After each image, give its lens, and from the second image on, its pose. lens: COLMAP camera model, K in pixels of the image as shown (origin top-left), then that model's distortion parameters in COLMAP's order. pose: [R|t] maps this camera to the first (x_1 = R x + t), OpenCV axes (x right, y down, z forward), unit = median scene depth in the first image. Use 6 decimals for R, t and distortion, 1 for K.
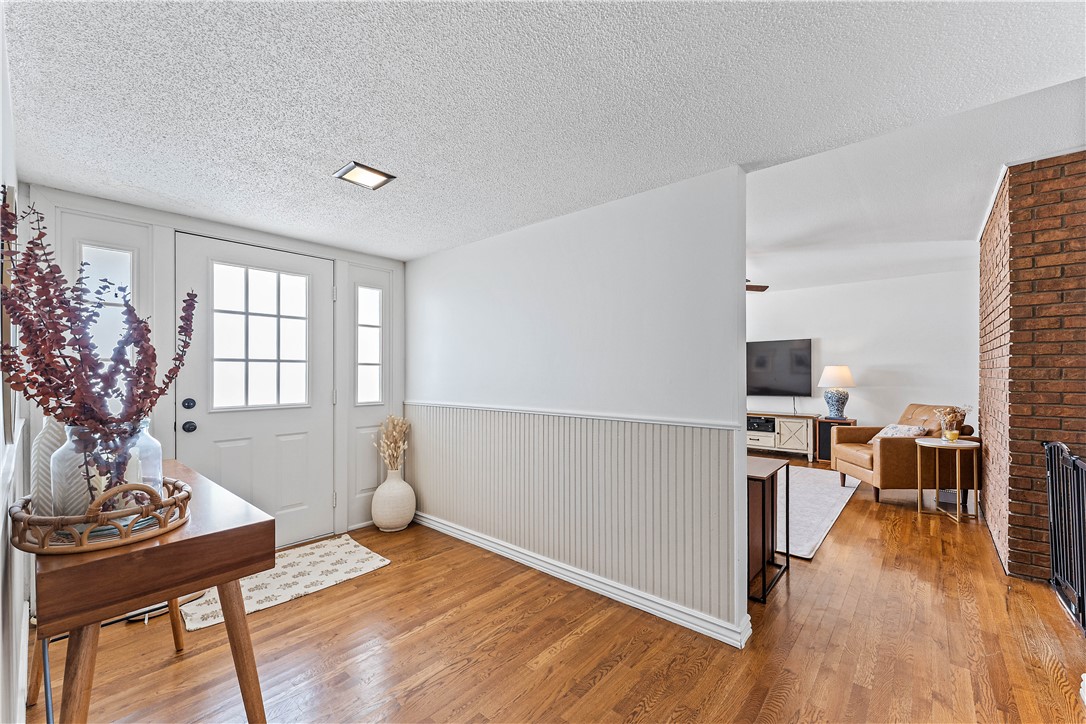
lens RADIAL K [[445.0, 0, 546.2], [0, 445.0, 375.3], [0, 0, 1]] dist [-0.000360, 0.000108]
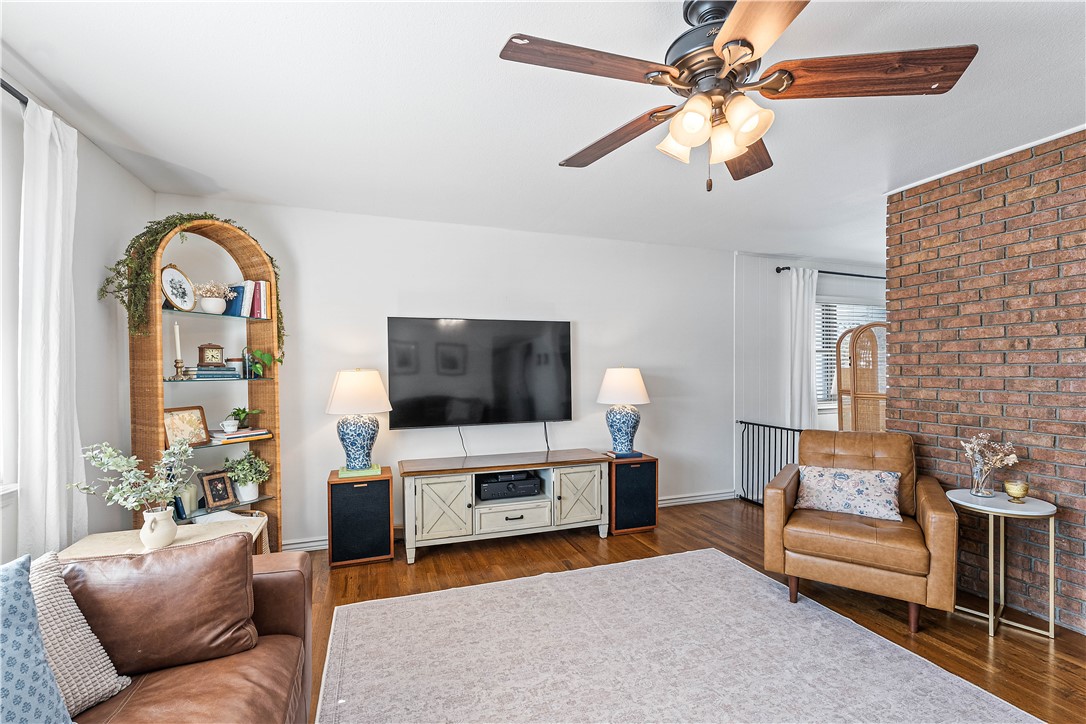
lens RADIAL K [[476.5, 0, 545.8], [0, 476.5, 376.4], [0, 0, 1]] dist [-0.002598, -0.000011]
pose [[0.484639, -0.013280, 0.874614, 0.042865], [0.006362, 0.999912, 0.011657, -0.022510], [-0.874691, -0.000086, 0.484680, 0.976860]]
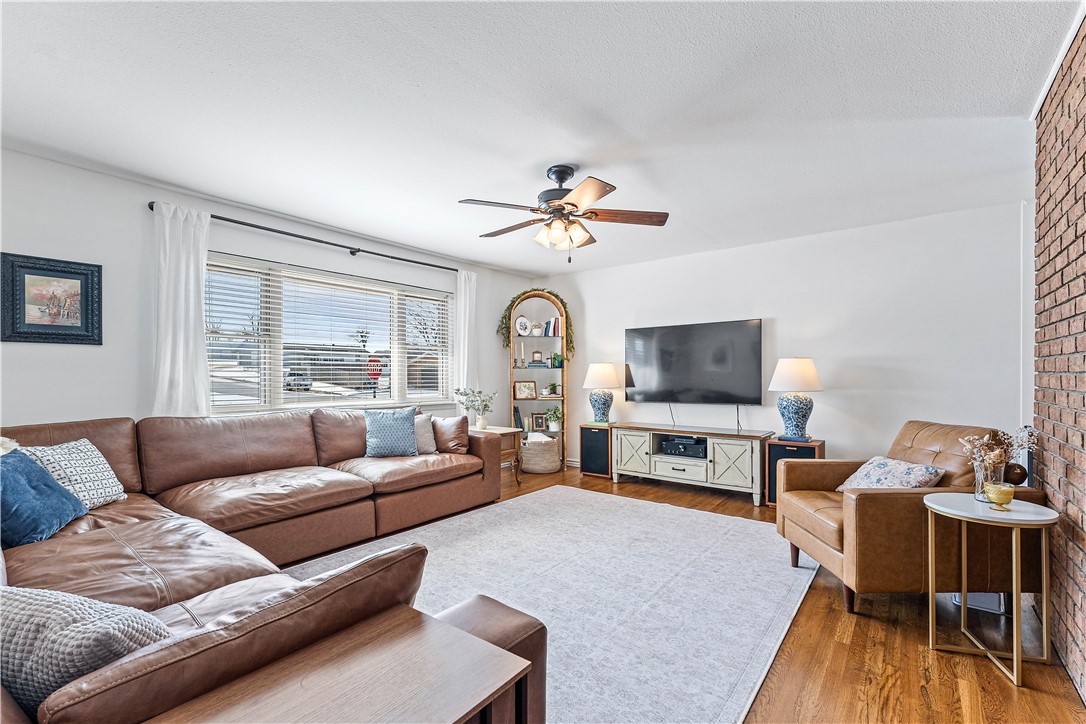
lens RADIAL K [[476.5, 0, 545.8], [0, 476.5, 376.4], [0, 0, 1]] dist [-0.002598, -0.000011]
pose [[0.998518, 0.000766, 0.054408, 0.314362], [-0.000729, 0.999999, -0.000695, 0.007563], [-0.054409, 0.000654, 0.998519, 0.408049]]
